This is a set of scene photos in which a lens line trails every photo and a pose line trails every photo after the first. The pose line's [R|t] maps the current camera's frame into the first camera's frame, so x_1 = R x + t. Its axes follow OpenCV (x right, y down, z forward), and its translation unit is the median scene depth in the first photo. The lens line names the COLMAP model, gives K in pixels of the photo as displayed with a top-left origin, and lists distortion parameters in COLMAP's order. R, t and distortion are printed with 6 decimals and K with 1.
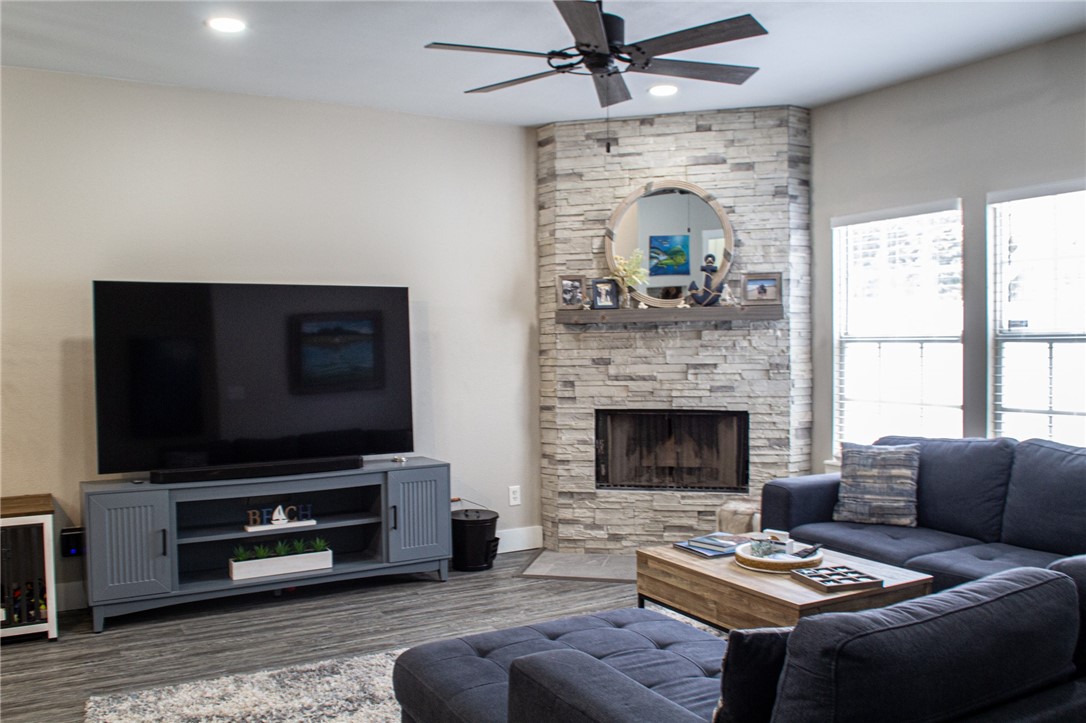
lens RADIAL K [[906.1, 0, 545.0], [0, 906.1, 361.6], [0, 0, 1]] dist [-0.049996, -0.002489]
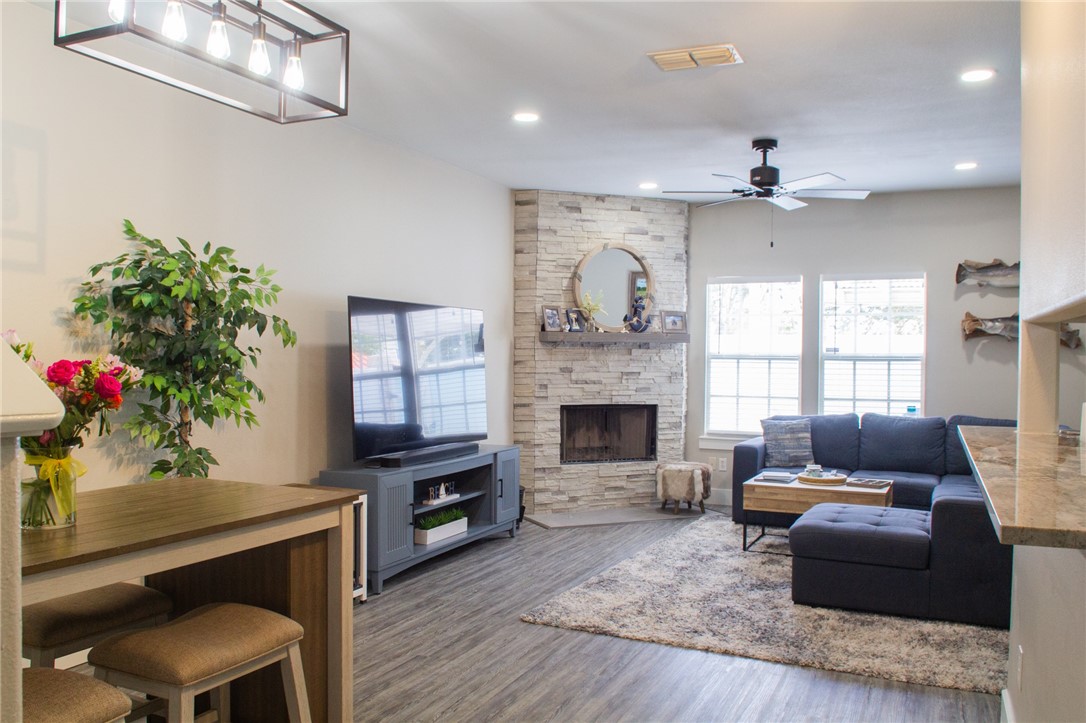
lens RADIAL K [[906.1, 0, 539.6], [0, 906.1, 362.0], [0, 0, 1]] dist [-0.049996, -0.002489]
pose [[0.810817, 0.012870, 0.585159, -0.791422], [-0.004719, 0.999869, -0.015452, 0.009376], [-0.585281, 0.009767, 0.810771, -0.080751]]
